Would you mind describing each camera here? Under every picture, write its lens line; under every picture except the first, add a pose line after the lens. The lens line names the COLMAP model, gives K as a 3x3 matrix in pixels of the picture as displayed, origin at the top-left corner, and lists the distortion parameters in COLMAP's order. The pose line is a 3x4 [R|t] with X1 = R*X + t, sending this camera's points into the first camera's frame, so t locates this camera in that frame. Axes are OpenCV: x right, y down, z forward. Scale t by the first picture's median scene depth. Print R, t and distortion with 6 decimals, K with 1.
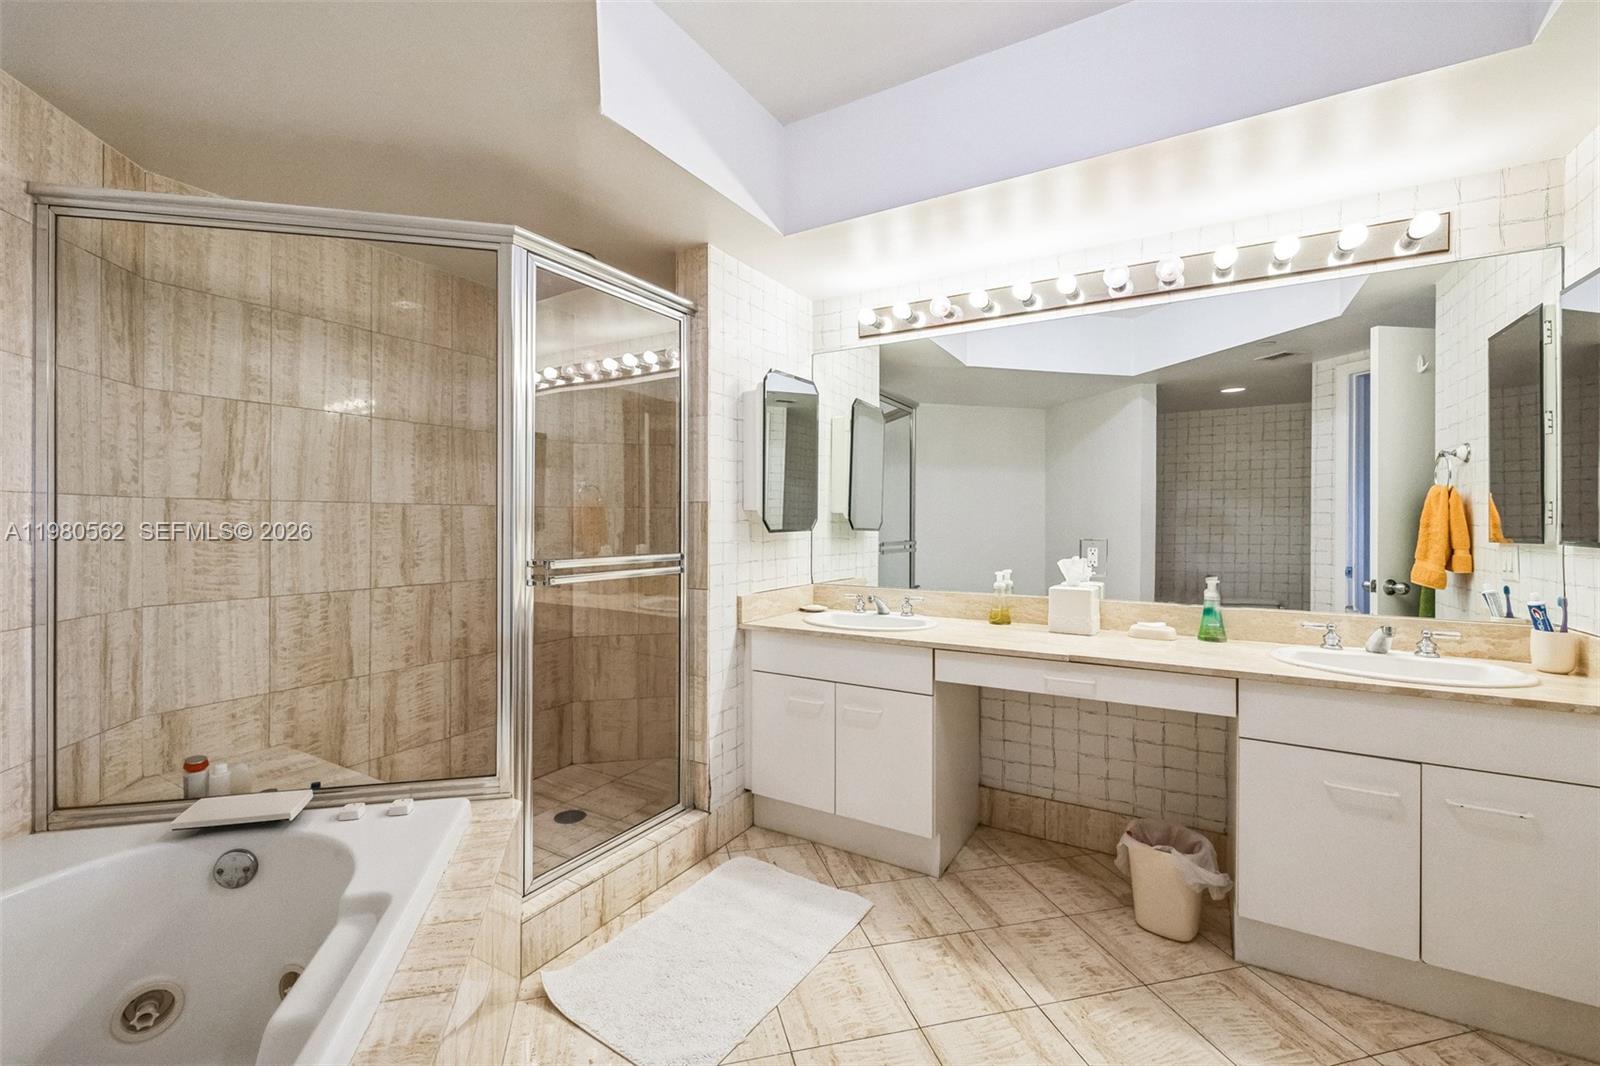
lens RADIAL K [[681.8, 0, 793.3], [0, 681.8, 525.2], [0, 0, 1]] dist [-0.000926, 0.001459]
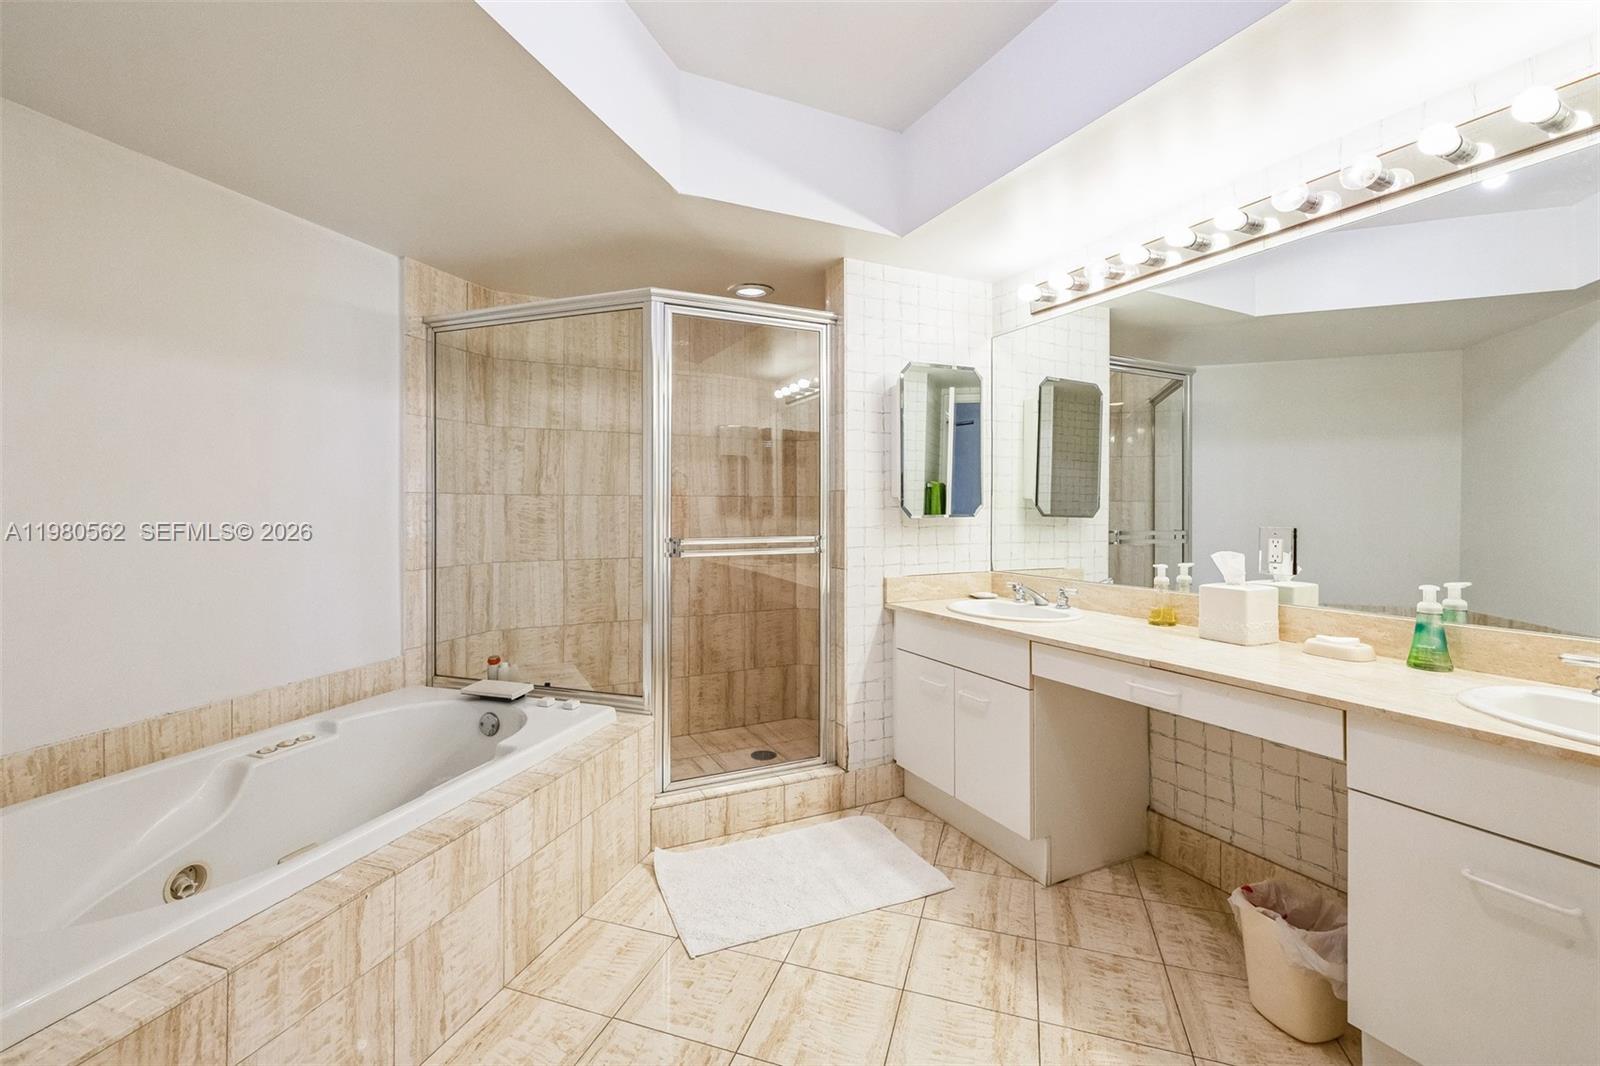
lens RADIAL K [[681.8, 0, 781.2], [0, 681.8, 514.1], [0, 0, 1]] dist [-0.000926, 0.001459]
pose [[0.840371, 0.000562, -0.542011, 0.429312], [-0.000004, 0.999999, 0.001031, 0.003457], [0.542011, -0.000864, 0.840371, 0.013407]]
